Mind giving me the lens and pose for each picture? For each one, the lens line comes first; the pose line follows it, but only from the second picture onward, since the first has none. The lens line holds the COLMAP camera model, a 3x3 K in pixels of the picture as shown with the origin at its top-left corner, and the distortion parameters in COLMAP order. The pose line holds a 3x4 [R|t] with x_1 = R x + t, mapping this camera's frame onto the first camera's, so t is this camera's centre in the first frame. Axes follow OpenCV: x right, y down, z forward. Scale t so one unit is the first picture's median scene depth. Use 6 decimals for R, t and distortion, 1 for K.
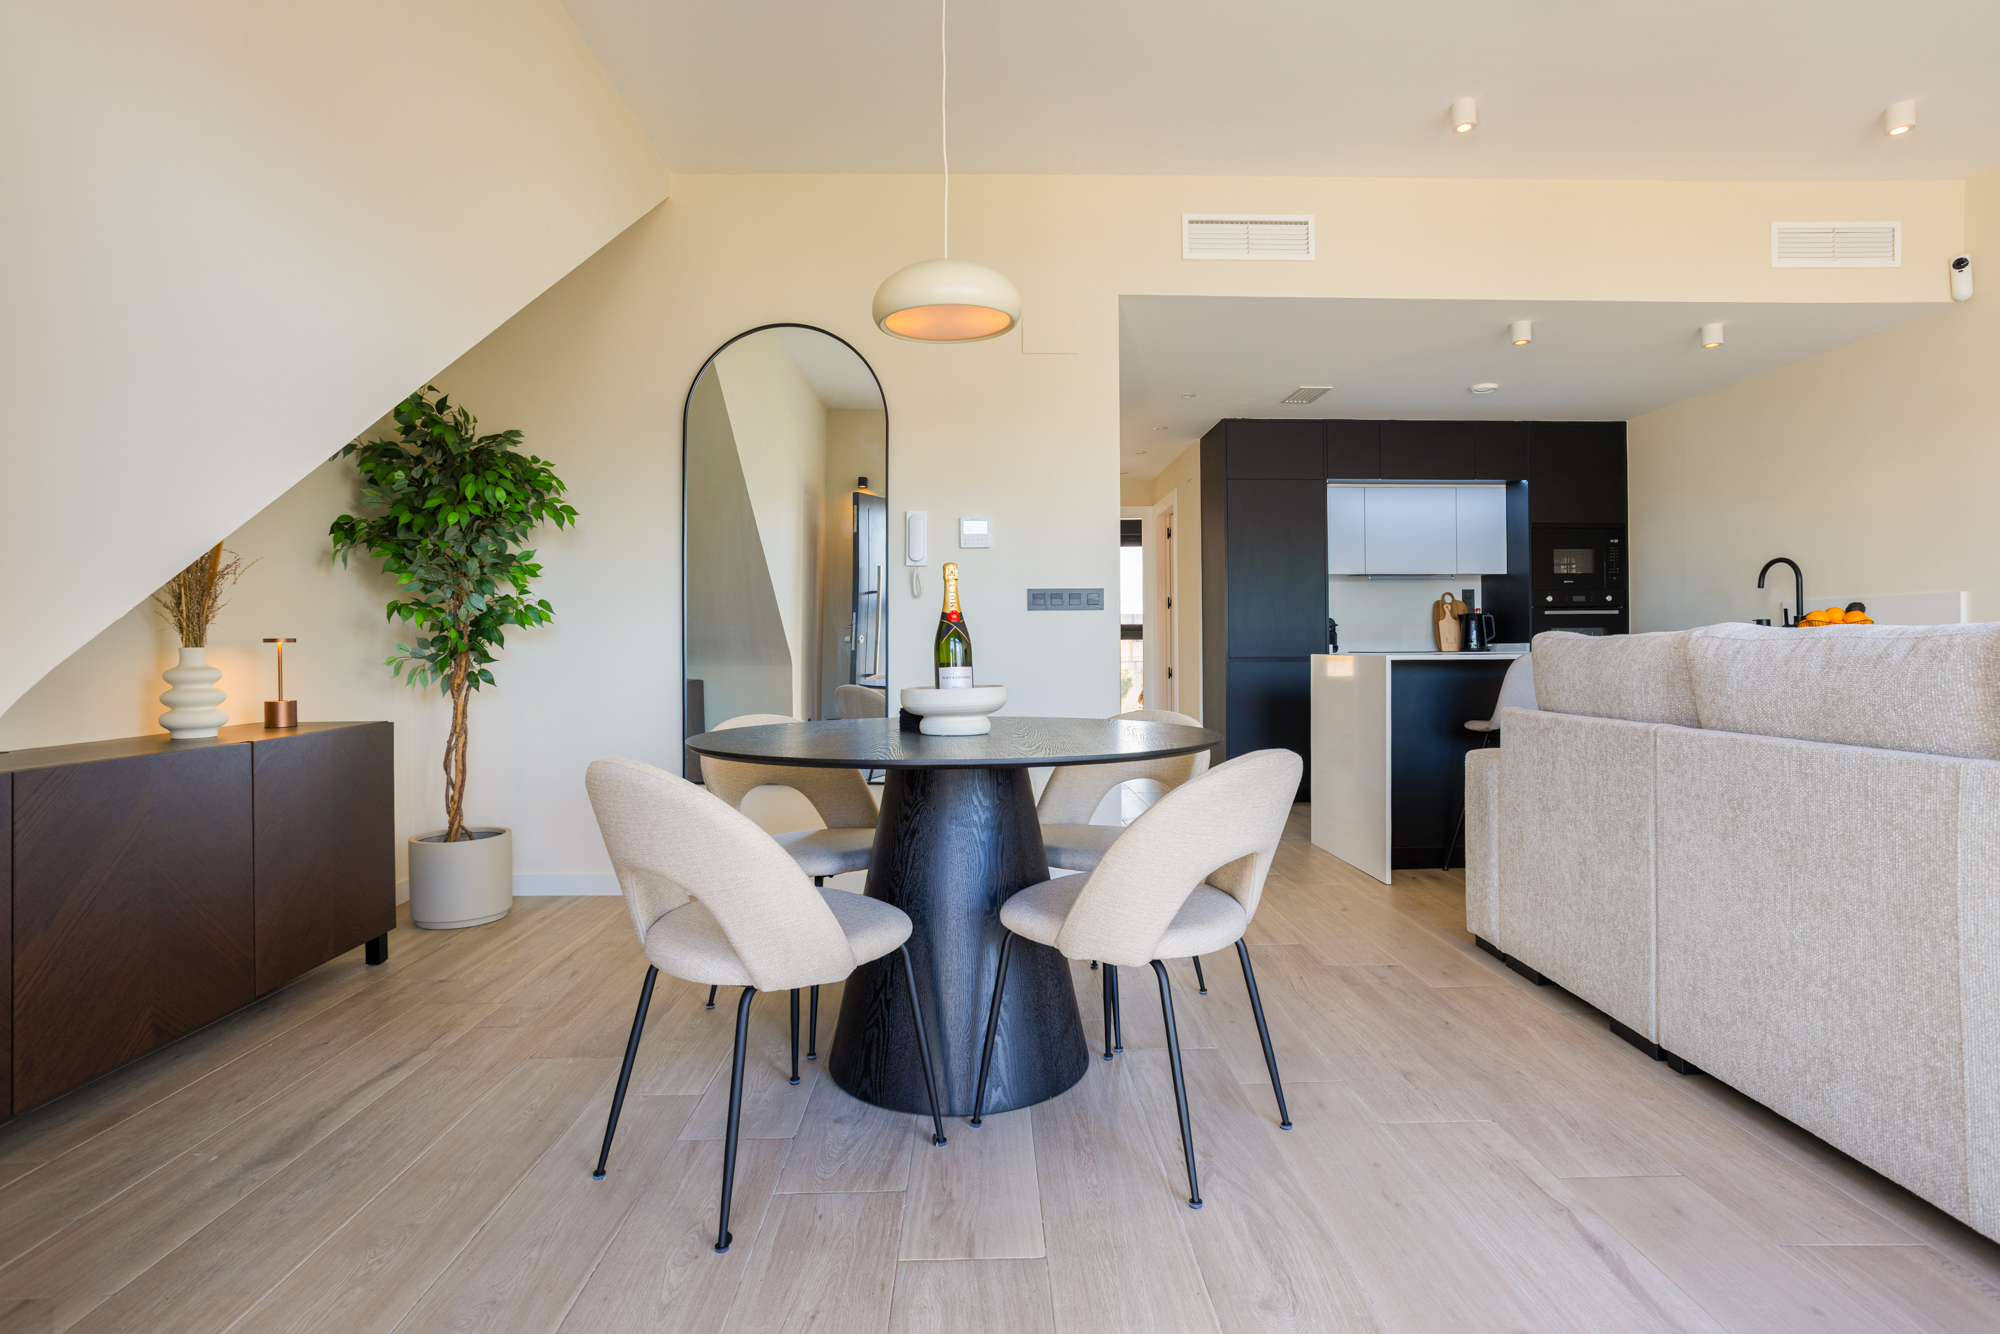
lens RADIAL K [[999.8, 0, 1015.6], [0, 999.8, 659.1], [0, 0, 1]] dist [-0.012341, 0.013531]
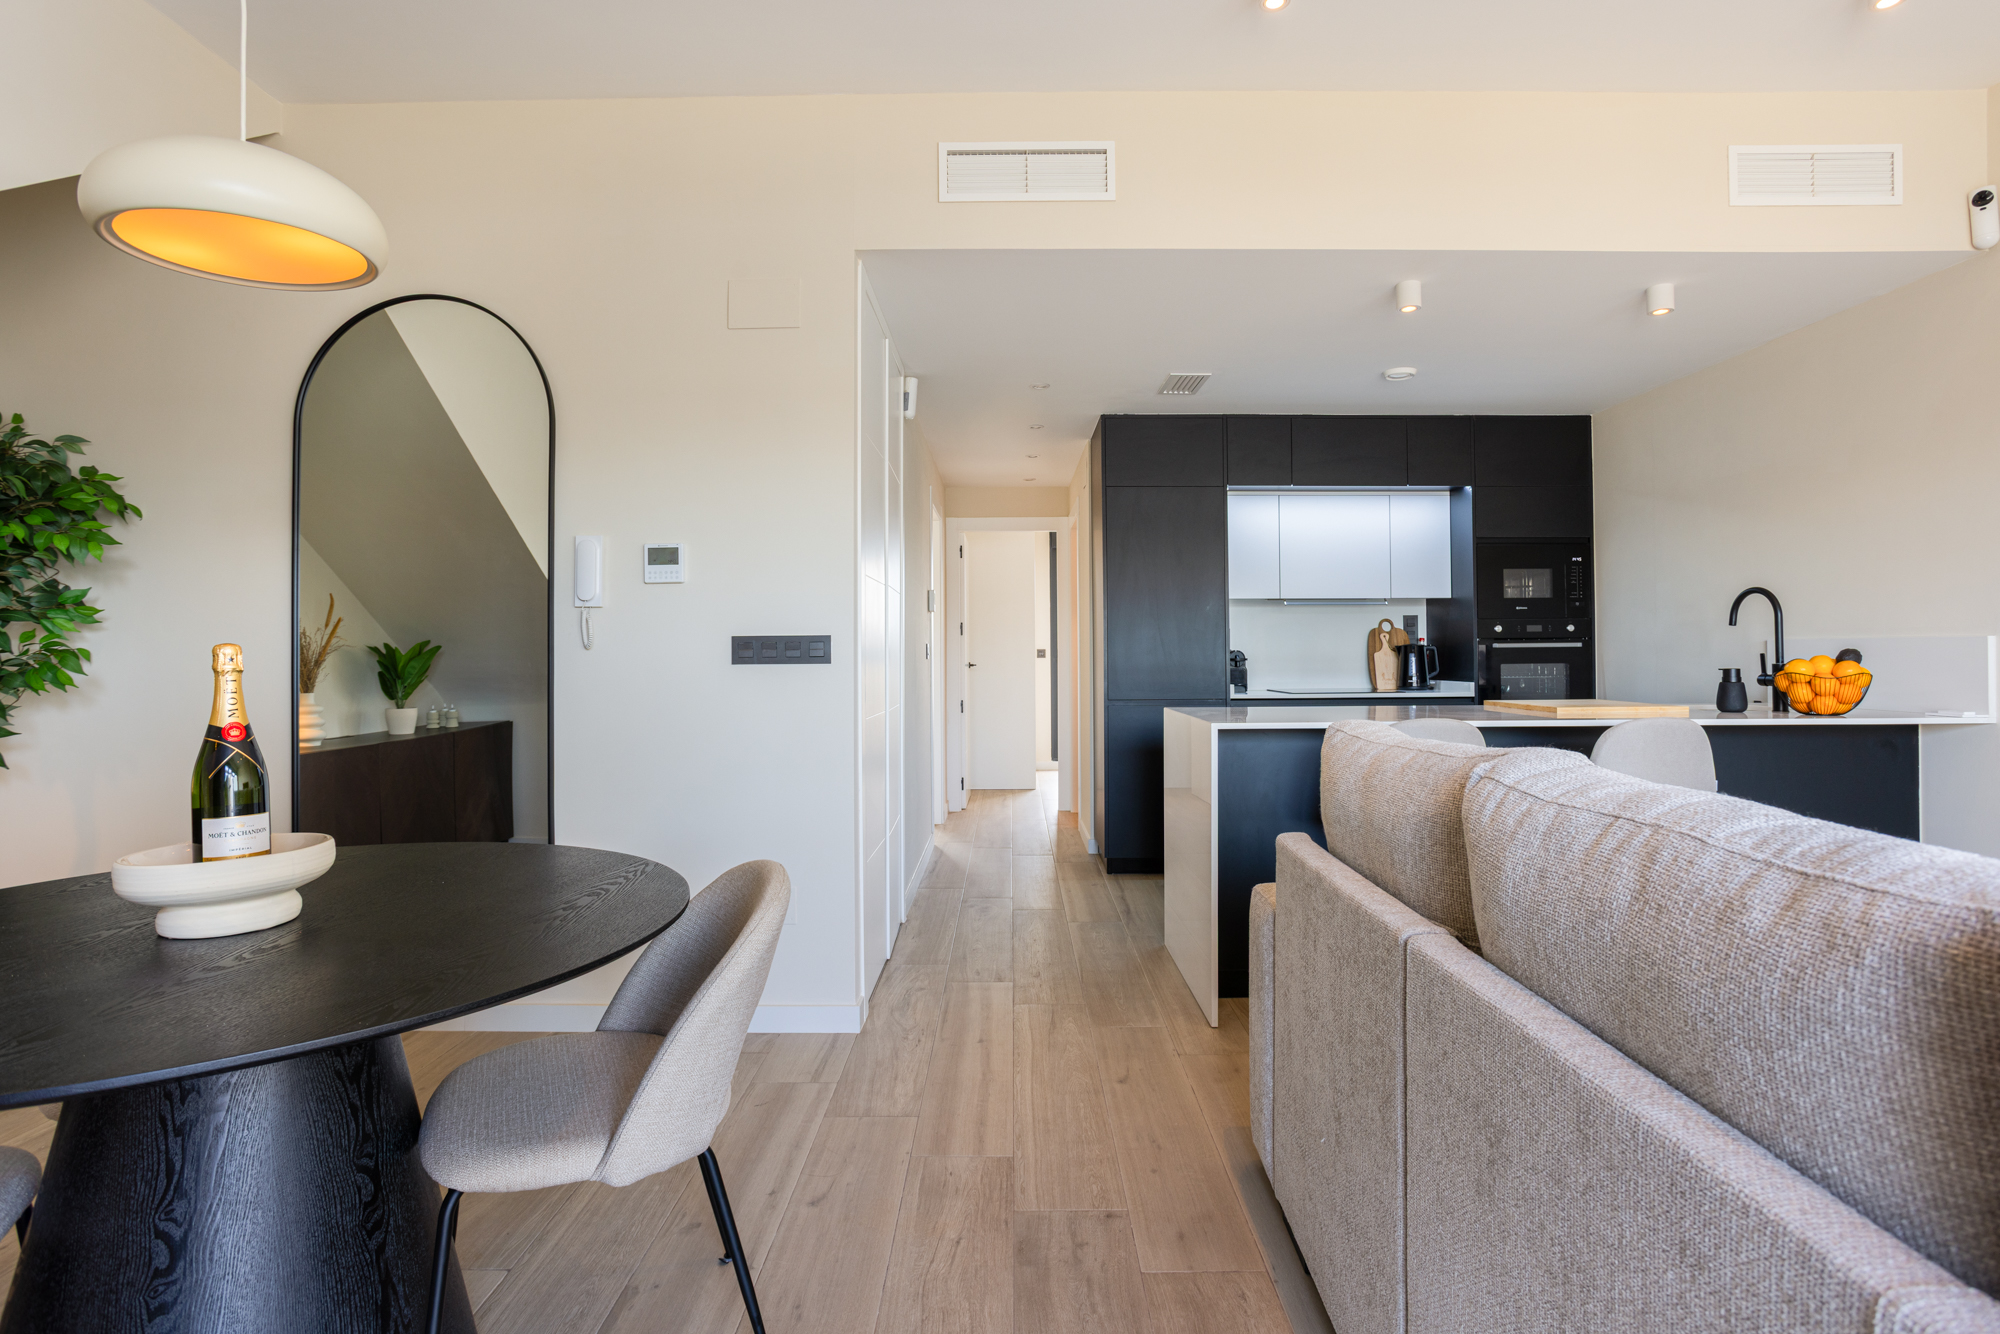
lens RADIAL K [[1001.9, 0, 1017.7], [0, 1001.9, 663.1], [0, 0, 1]] dist [-0.030202, 0.014636]
pose [[0.999447, -0.000323, -0.033251, 0.180425], [0.000310, 1.000000, -0.000417, -0.035108], [0.033251, 0.000406, 0.999447, 0.175237]]
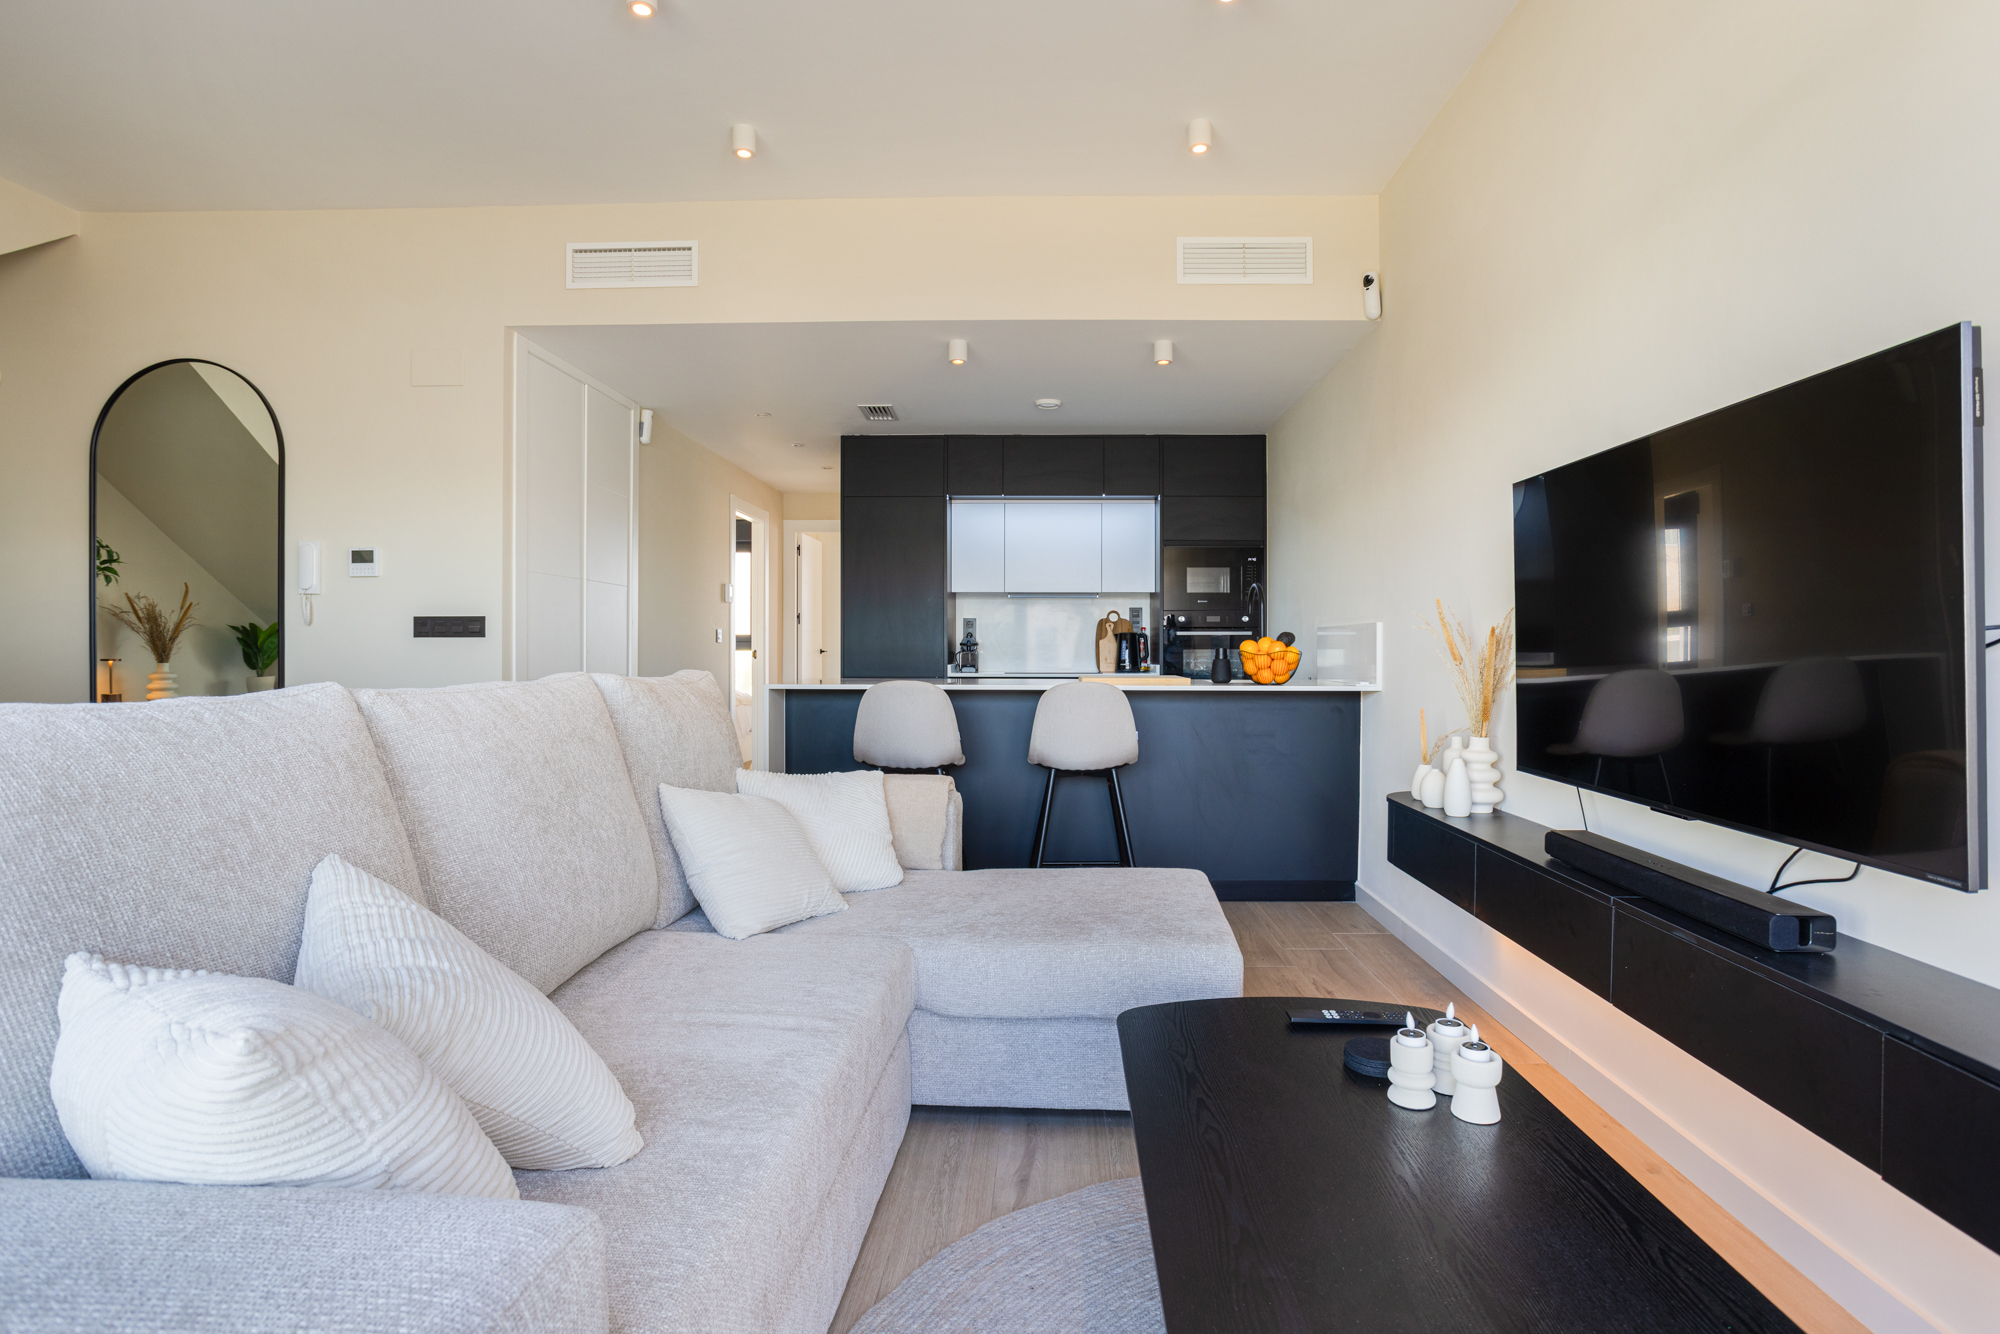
lens RADIAL K [[1001.9, 0, 1030.1], [0, 1001.9, 677.7], [0, 0, 1]] dist [-0.030202, 0.014636]
pose [[0.997869, 0.009407, -0.064566, 0.501079], [-0.008210, 0.999790, 0.018779, -0.022471], [0.064729, -0.018209, 0.997737, 0.018816]]
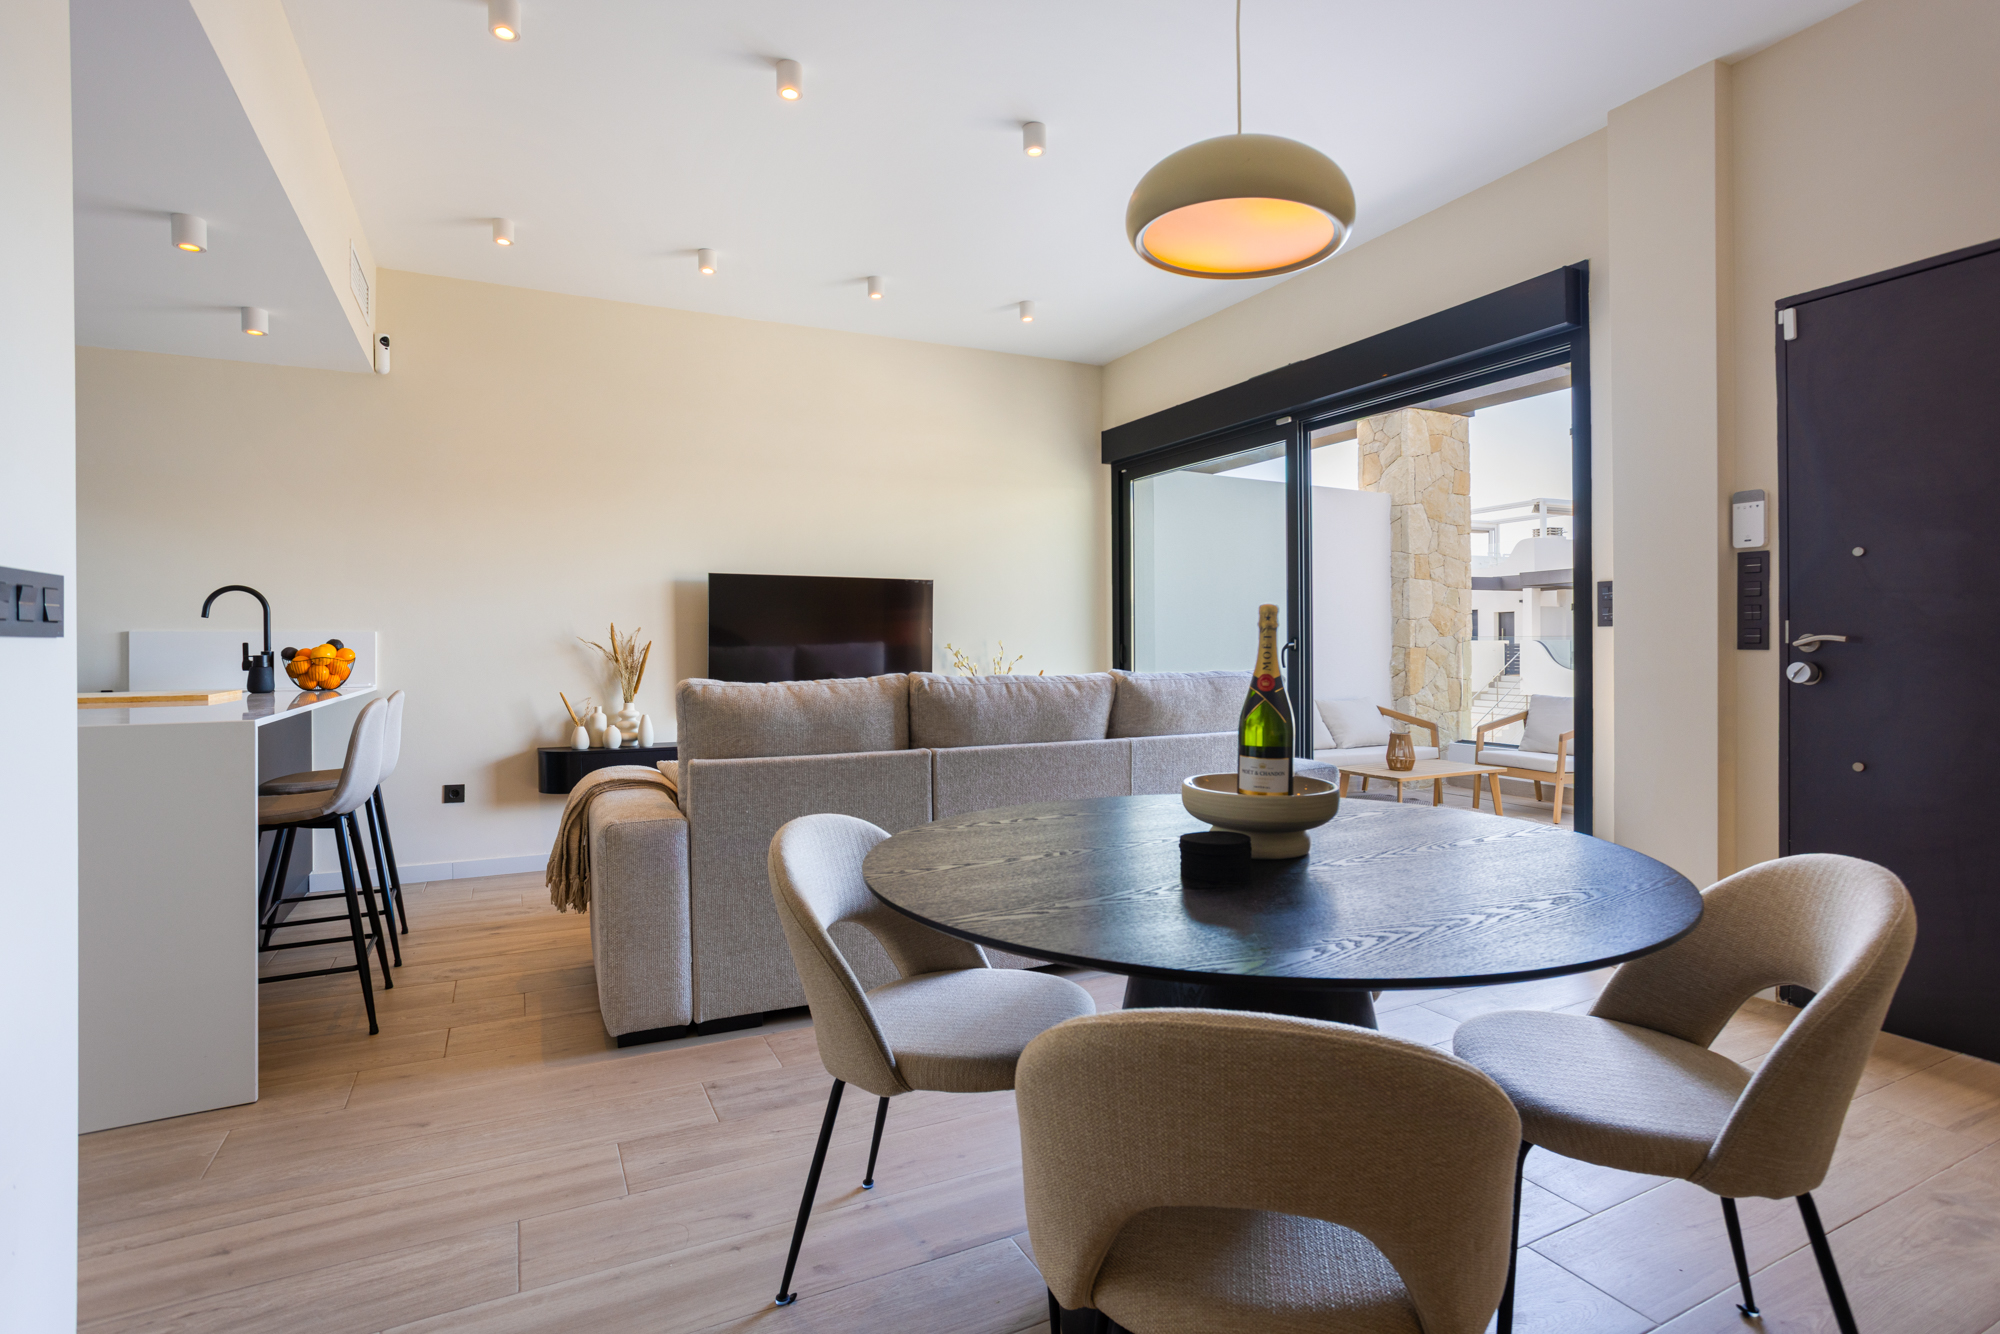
lens RADIAL K [[1001.9, 0, 1005.9], [0, 1001.9, 668.7], [0, 0, 1]] dist [-0.030202, 0.014636]
pose [[-0.419438, -0.011518, 0.907711, -0.252575], [0.017915, 0.999620, 0.020962, -0.027570], [-0.907607, 0.025054, -0.419072, 0.599725]]
